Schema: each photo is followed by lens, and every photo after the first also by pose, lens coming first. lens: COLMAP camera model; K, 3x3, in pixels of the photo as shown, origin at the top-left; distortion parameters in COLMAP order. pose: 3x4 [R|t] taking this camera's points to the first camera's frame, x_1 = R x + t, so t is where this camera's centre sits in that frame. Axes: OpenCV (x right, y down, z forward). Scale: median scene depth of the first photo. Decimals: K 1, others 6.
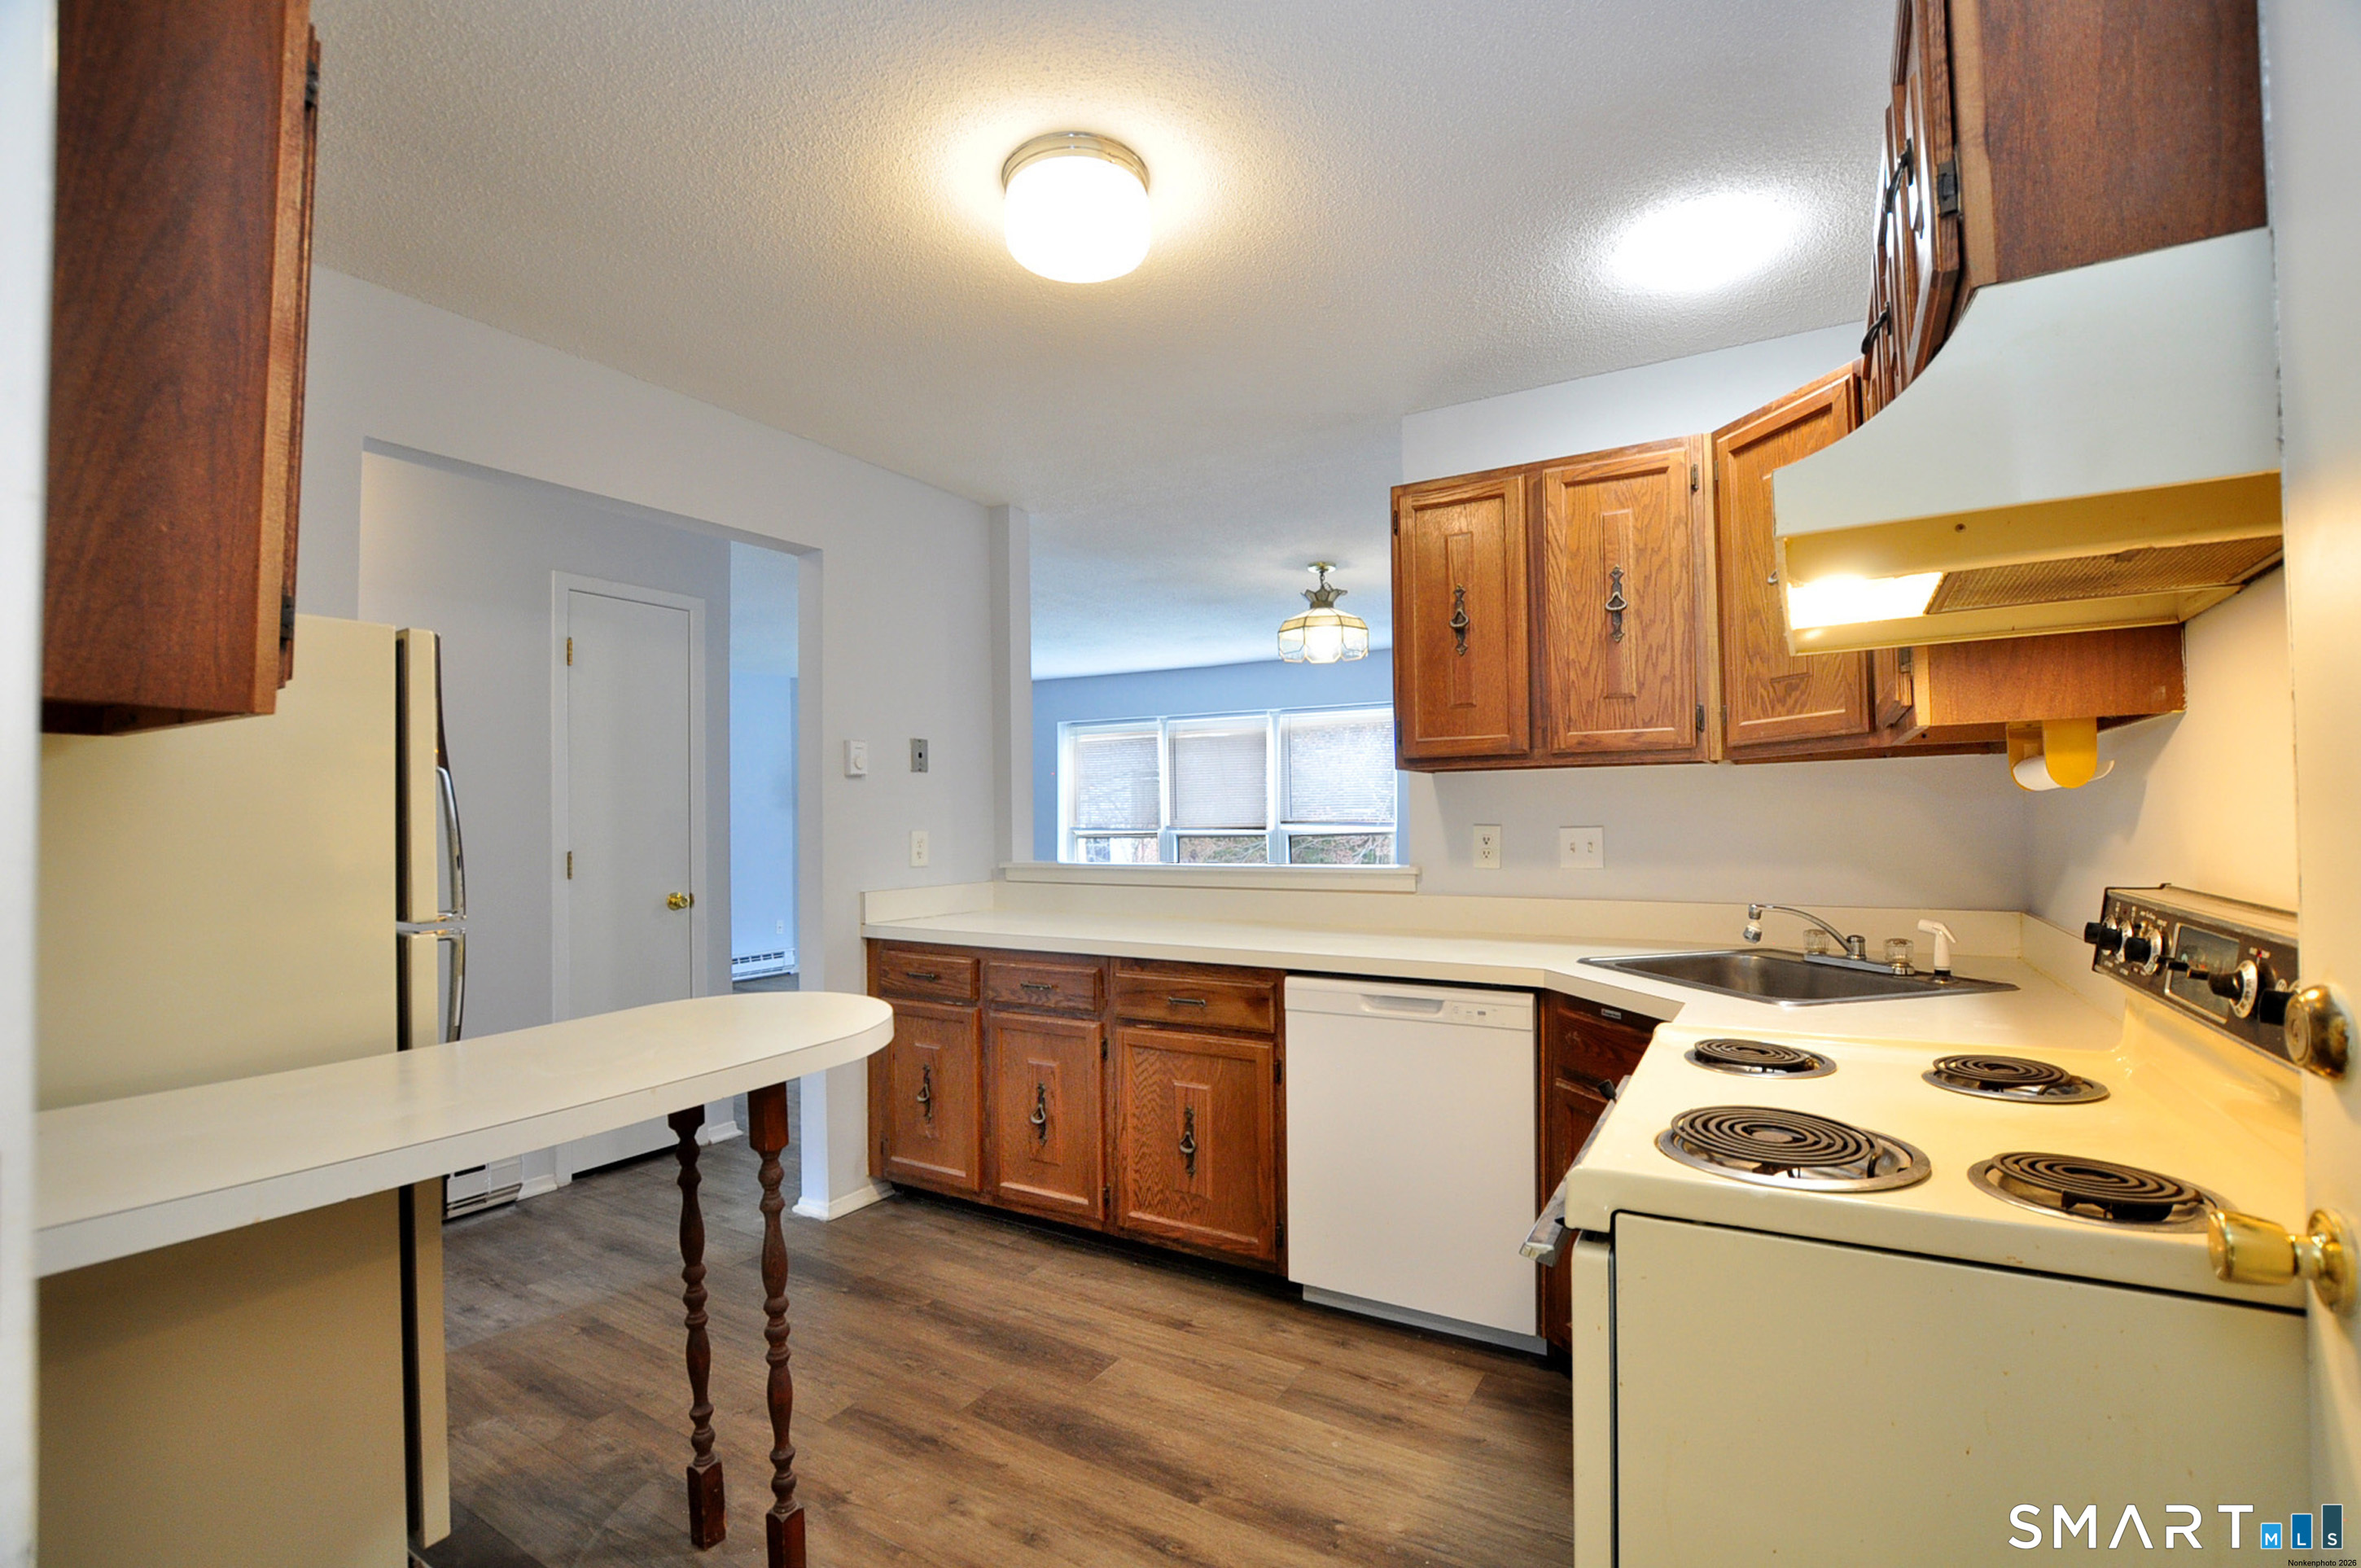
lens RADIAL K [[1036.9, 0, 1188.6], [0, 1036.9, 800.0], [0, 0, 1]] dist [-0.031862, 0.001590]
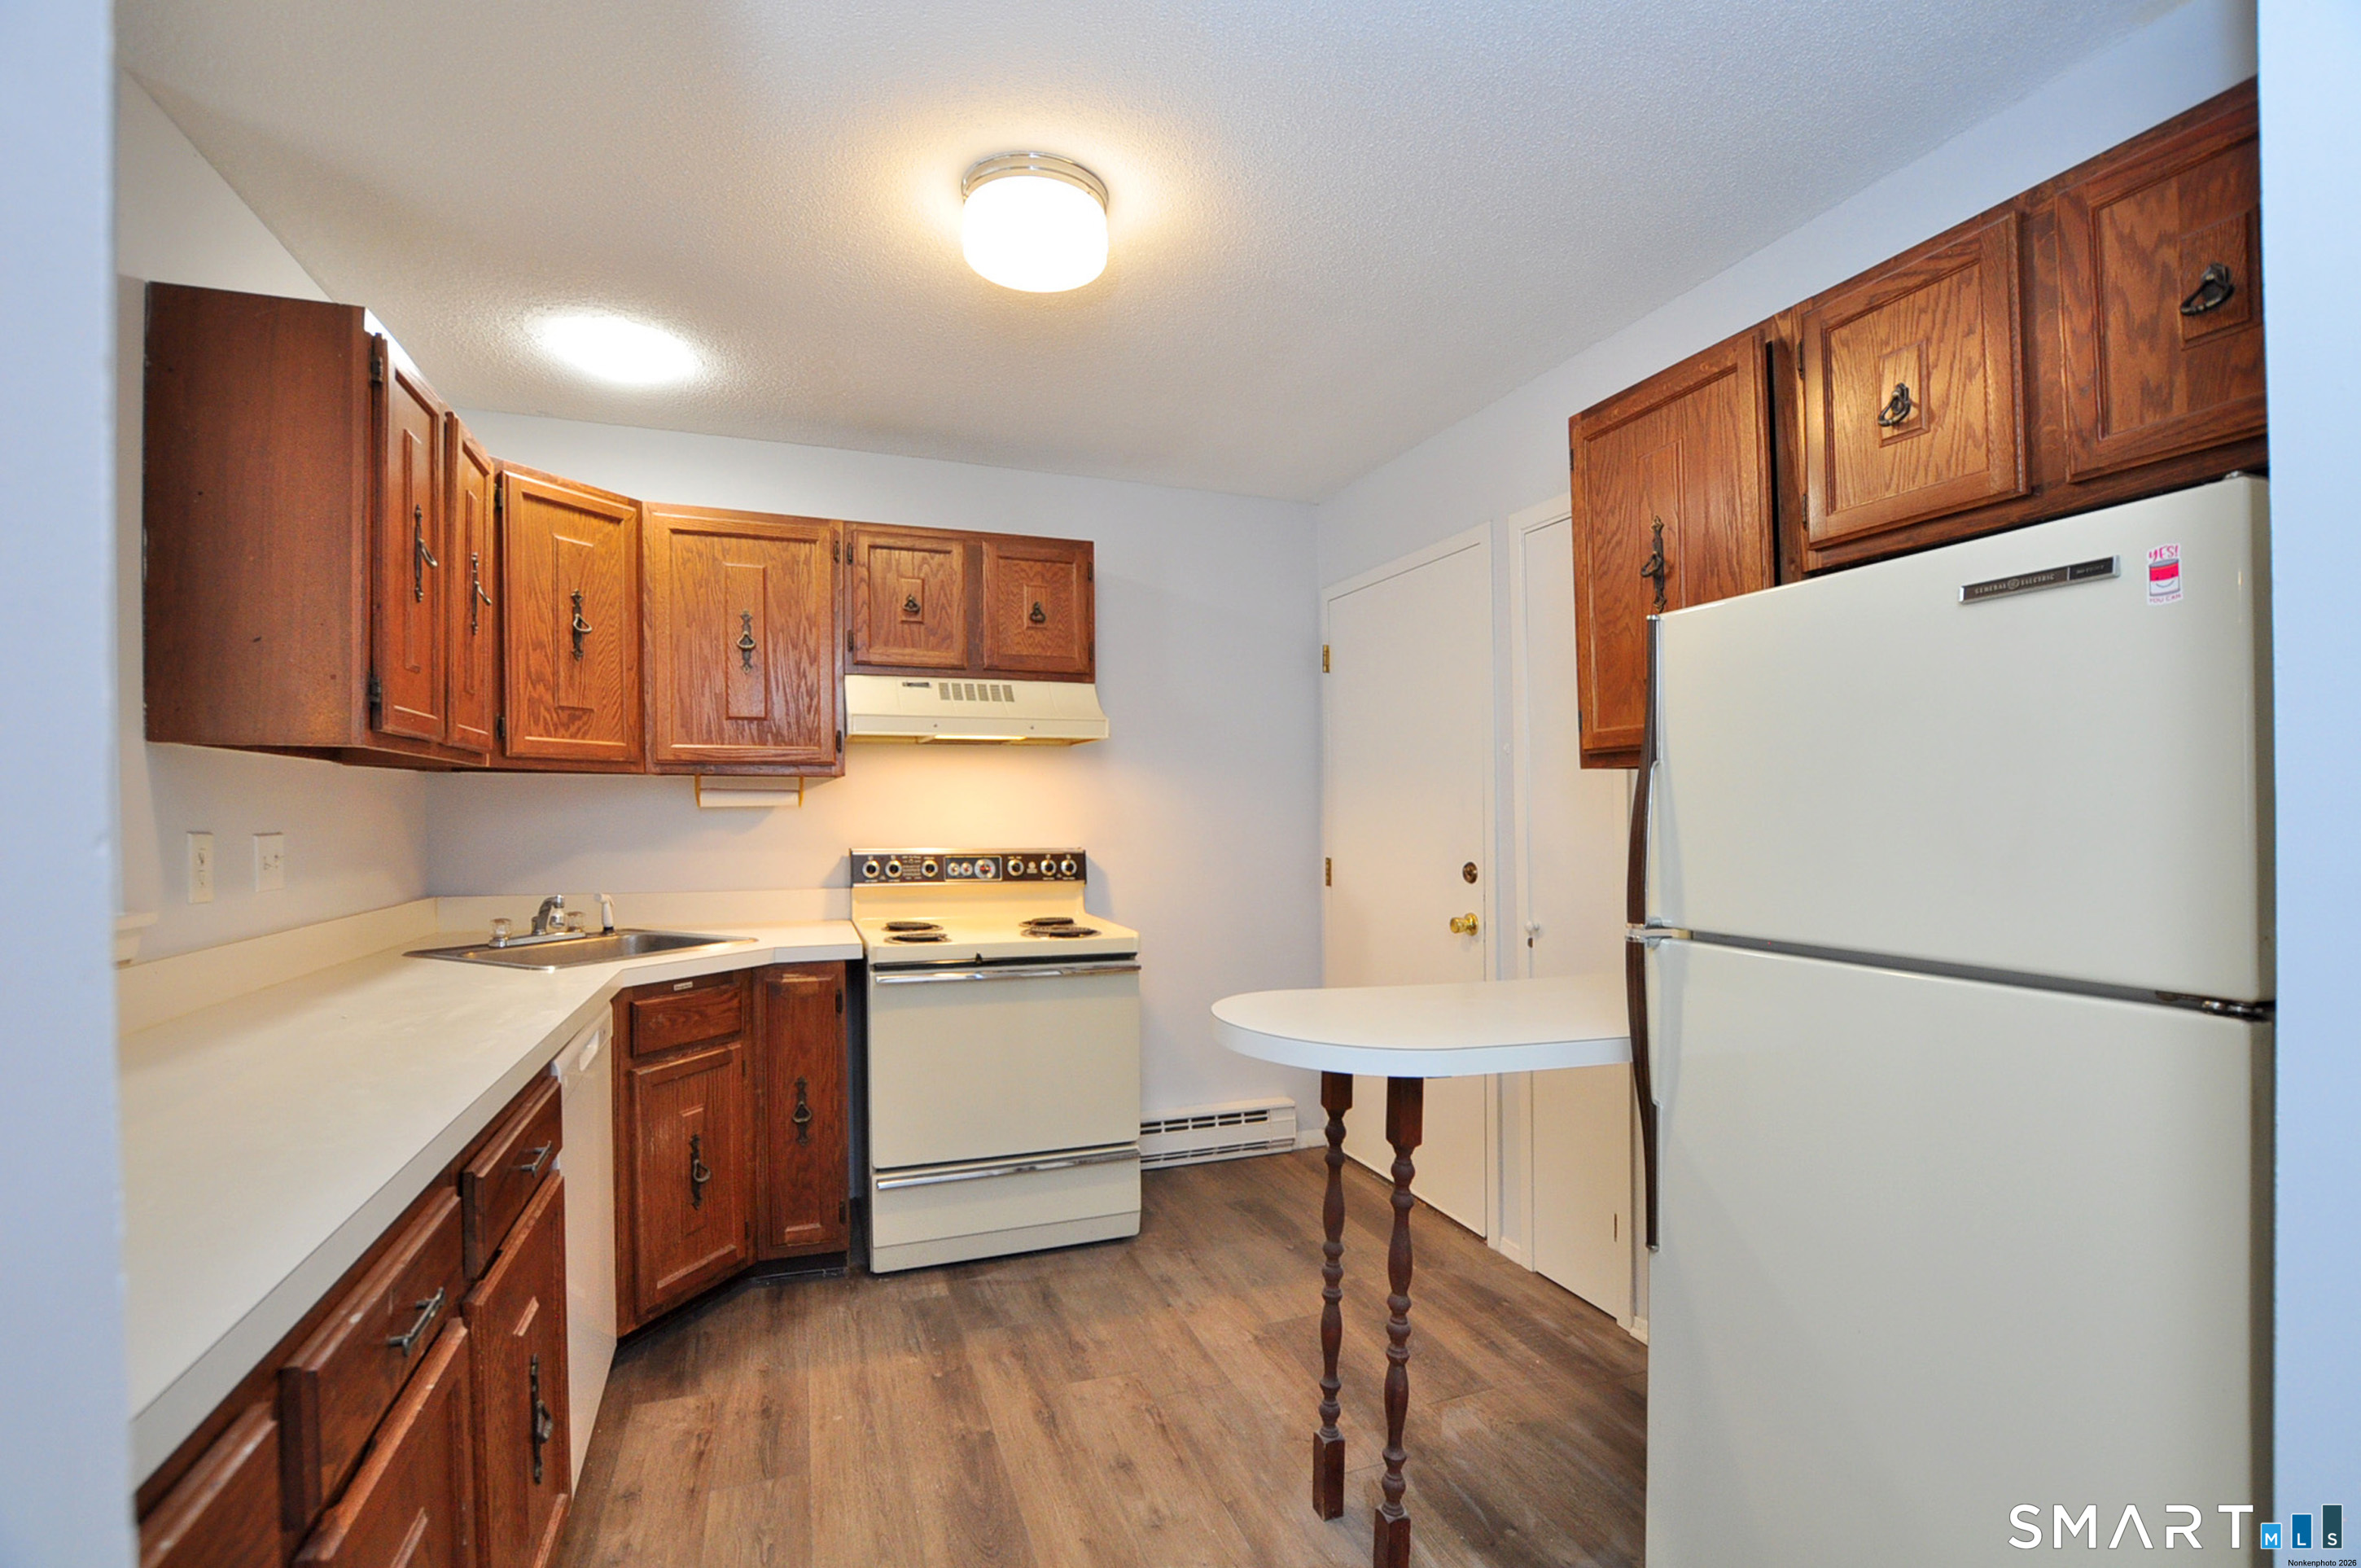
lens RADIAL K [[1059.9, 0, 1188.4], [0, 1059.9, 826.3], [0, 0, 1]] dist [-0.025336, 0.000236]
pose [[-0.790941, 0.014758, 0.611715, -0.789964], [0.004947, 0.999831, -0.017726, 0.048476], [-0.611873, -0.010994, -0.790880, 1.613976]]
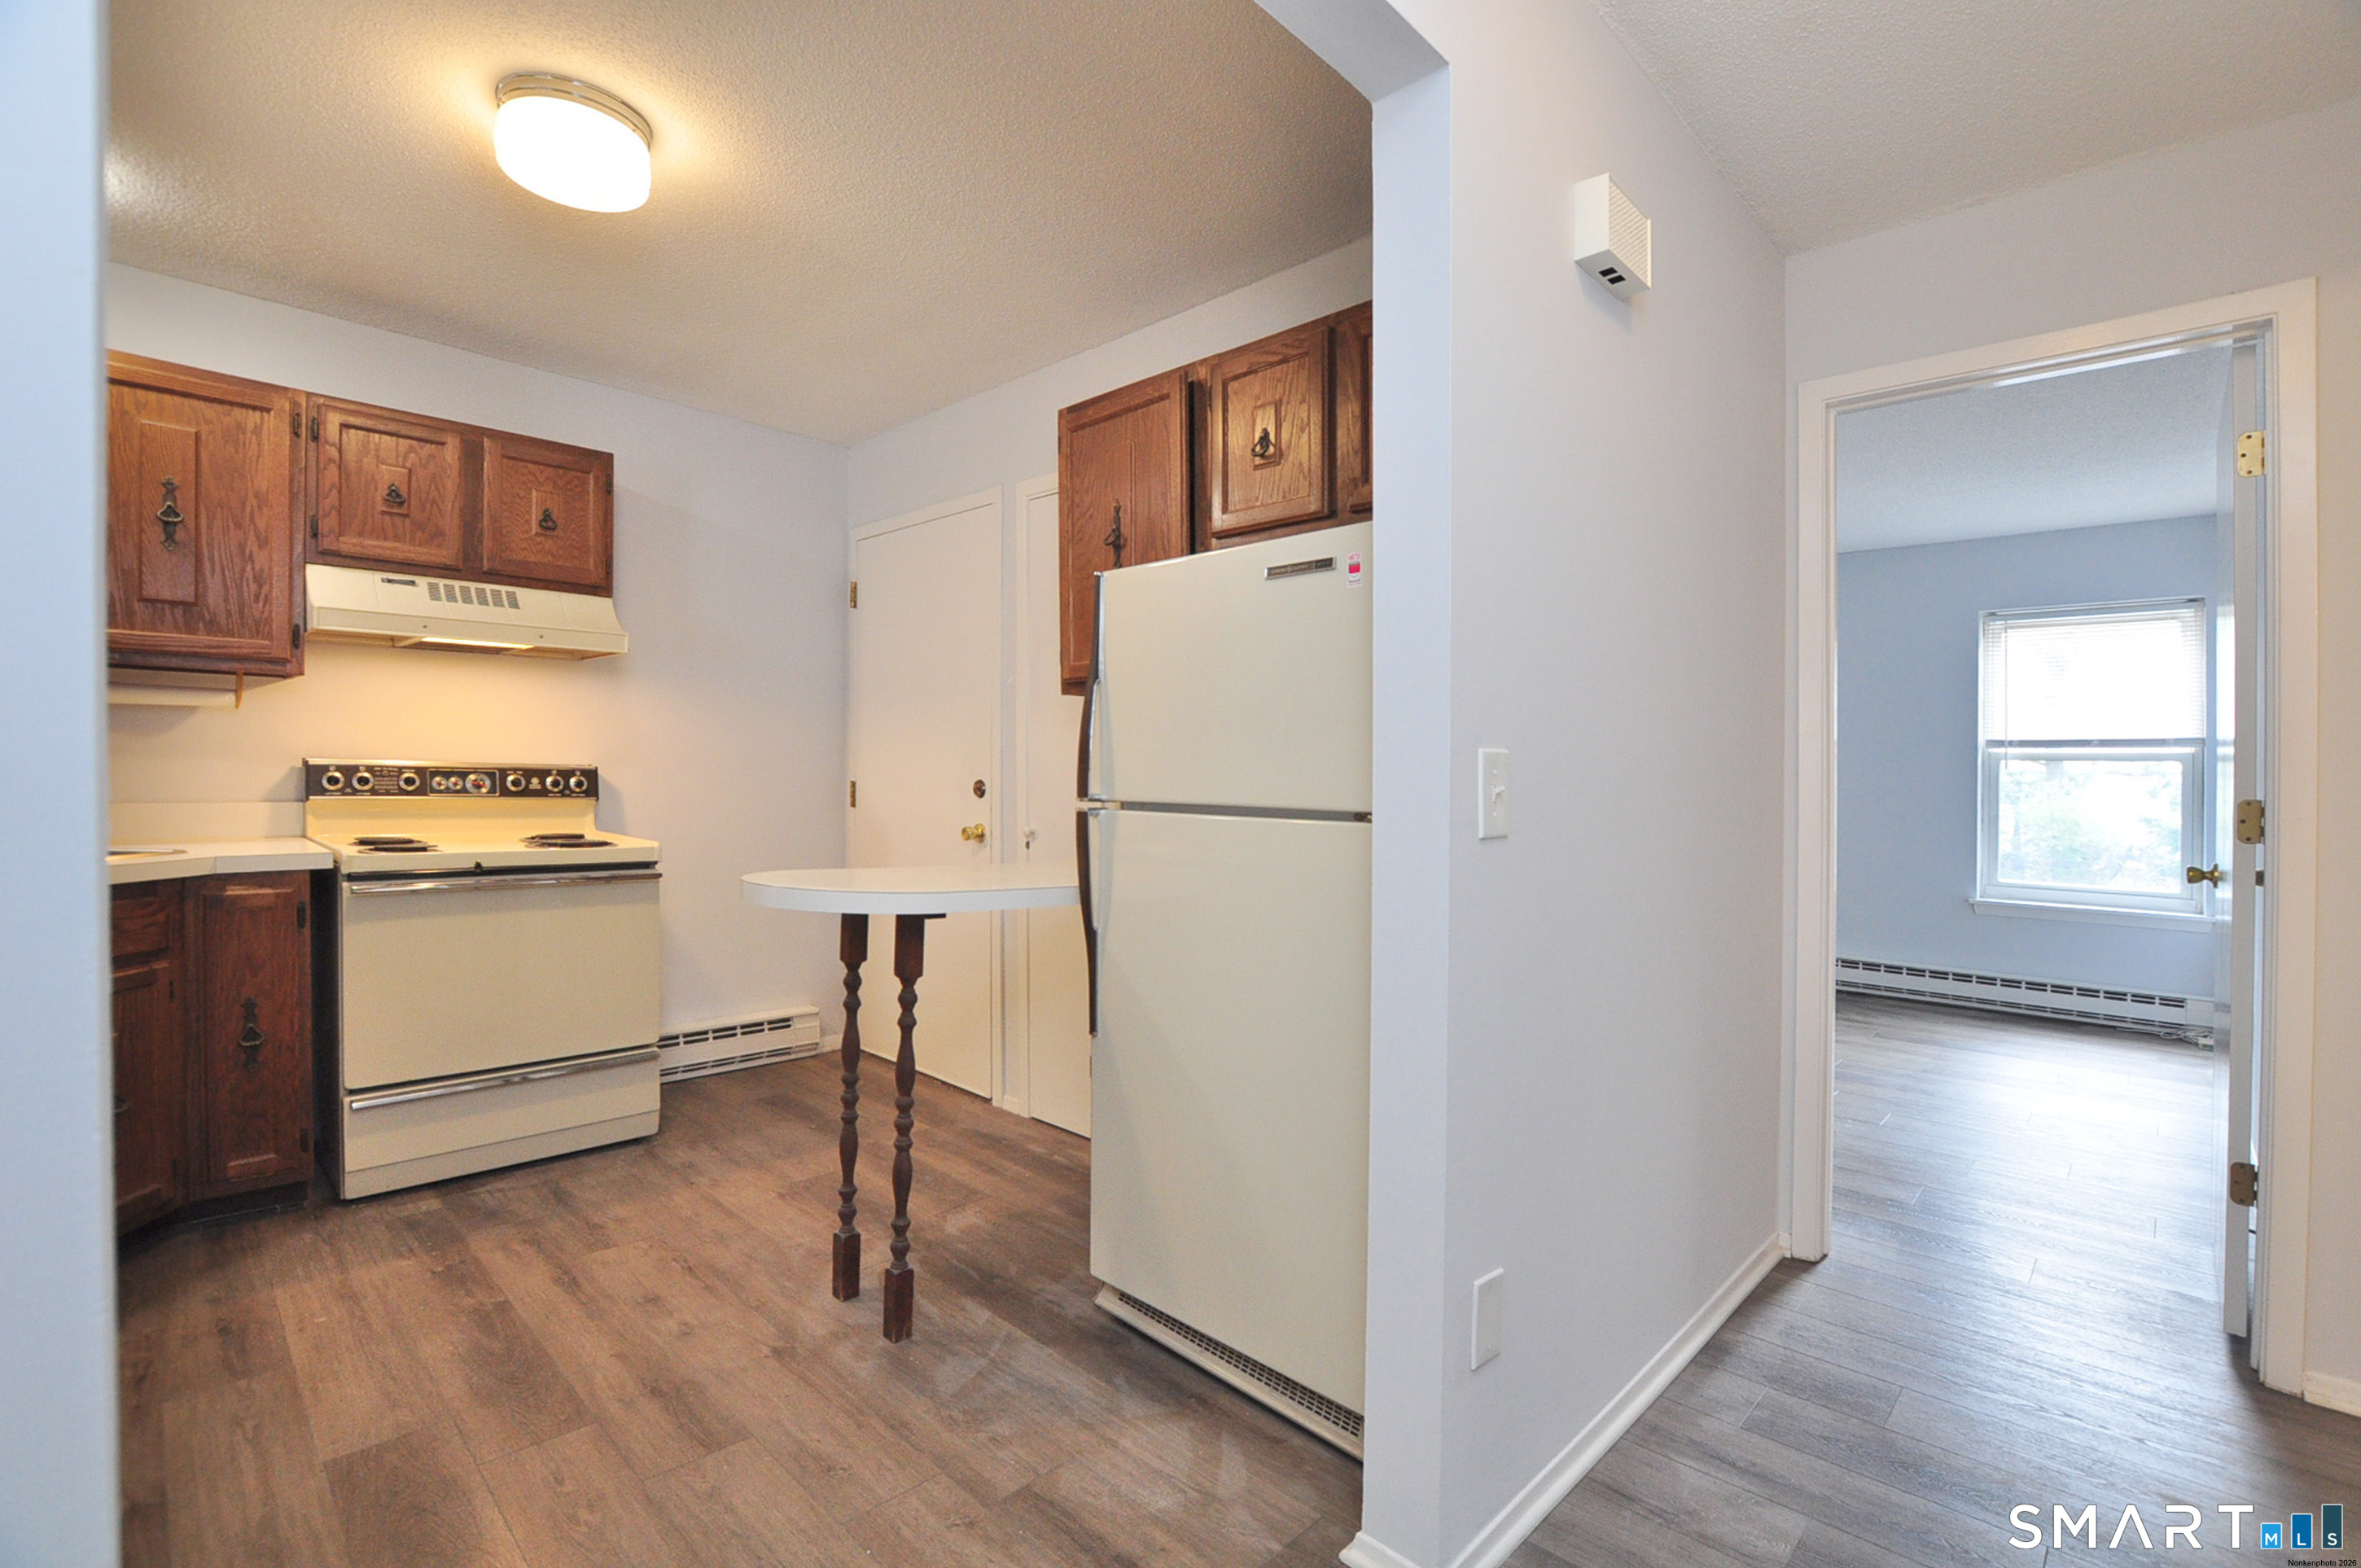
lens RADIAL K [[1047.4, 0, 1180.5], [0, 1047.4, 784.0], [0, 0, 1]] dist [-0.014090, 0.009813]
pose [[-0.974152, -0.001226, 0.225891, -0.907523], [-0.003354, 0.999954, -0.009035, 0.103303], [-0.225870, -0.009559, -0.974111, 1.798267]]
